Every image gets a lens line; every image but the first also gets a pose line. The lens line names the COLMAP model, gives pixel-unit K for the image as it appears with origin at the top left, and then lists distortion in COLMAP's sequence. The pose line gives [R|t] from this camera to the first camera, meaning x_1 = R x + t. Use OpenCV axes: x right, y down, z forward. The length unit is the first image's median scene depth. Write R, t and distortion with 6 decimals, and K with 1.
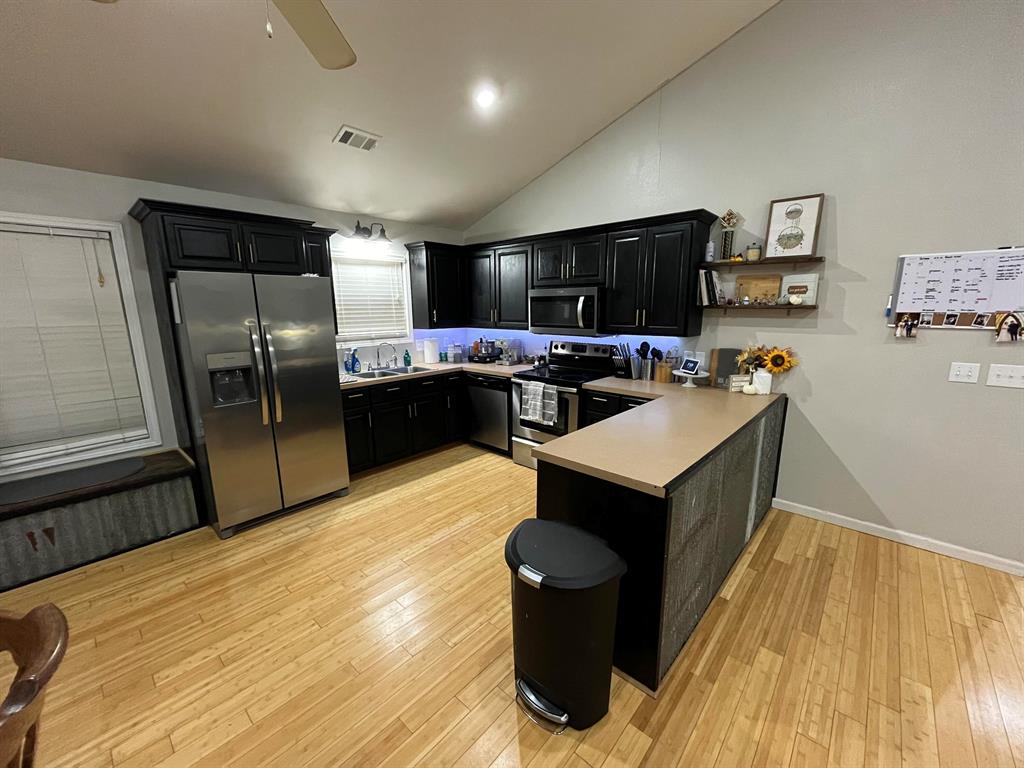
lens RADIAL K [[413.4, 0, 510.5], [0, 413.4, 387.4], [0, 0, 1]] dist [-0.000277, -0.000270]
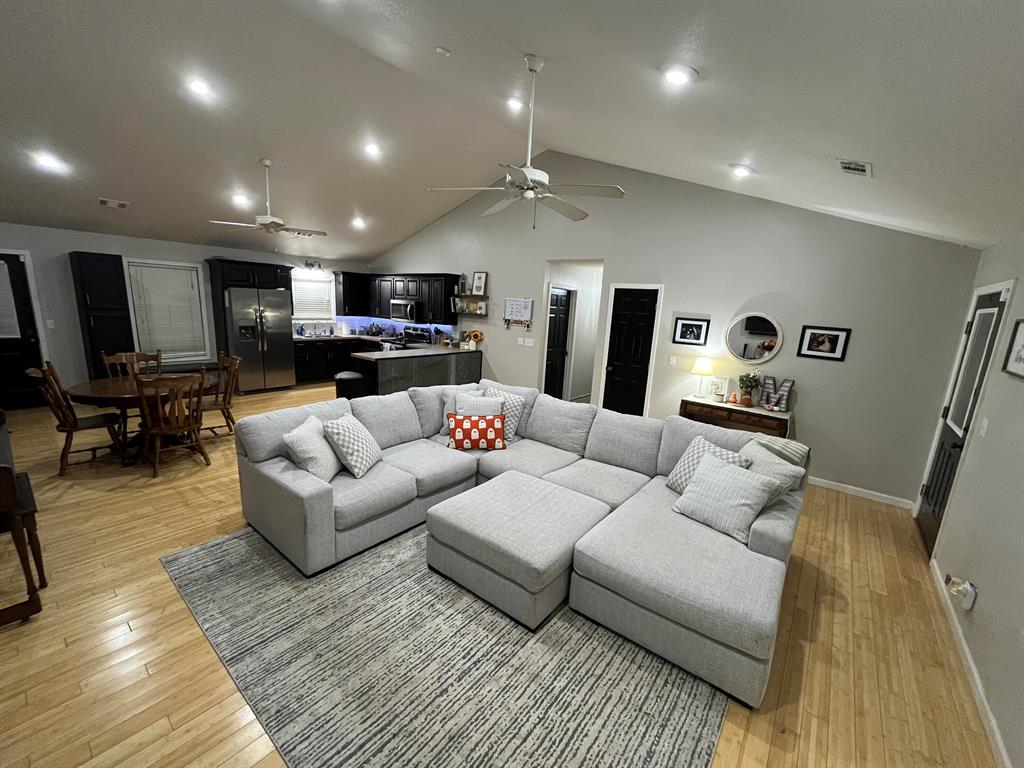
lens RADIAL K [[413.4, 0, 510.3], [0, 413.4, 389.2], [0, 0, 1]] dist [-0.000277, -0.000270]
pose [[0.996371, 0.044992, 0.072255, 0.603016], [-0.045925, 0.998881, 0.011306, 0.188059], [-0.071666, -0.014583, 0.997322, -1.304237]]
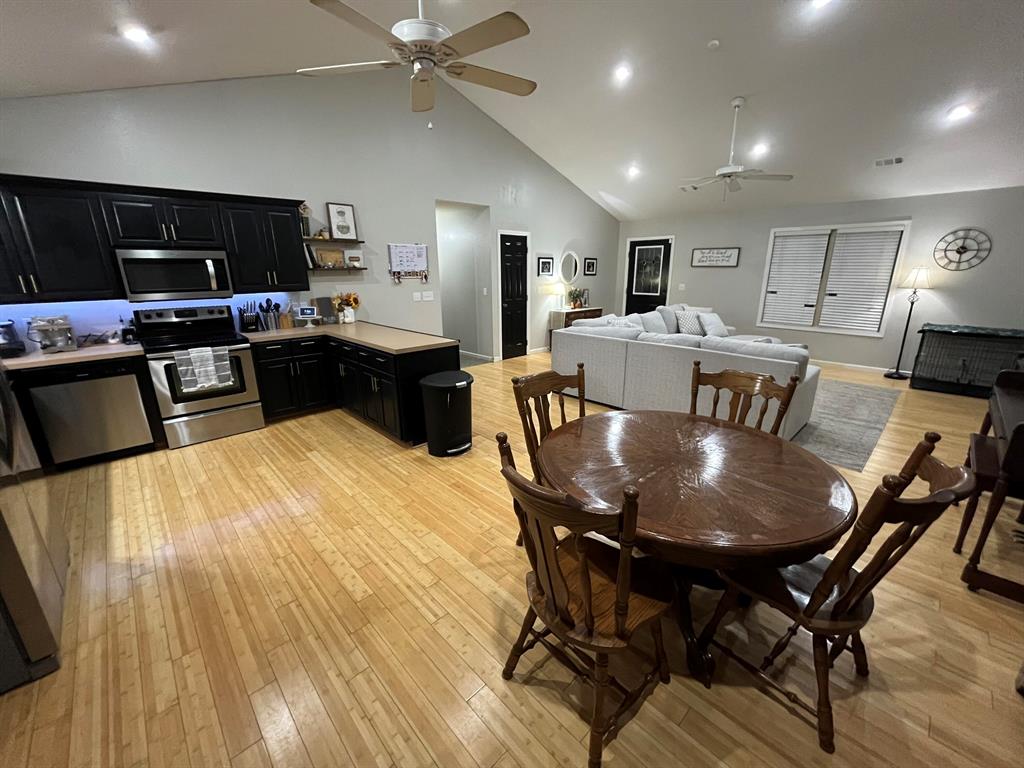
lens RADIAL K [[413.4, 0, 515.1], [0, 413.4, 389.5], [0, 0, 1]] dist [-0.000277, -0.000270]
pose [[0.068456, -0.278705, 0.957934, -0.924187], [0.201350, 0.944287, 0.260346, -0.026749], [-0.977124, 0.175058, 0.120760, 0.183020]]
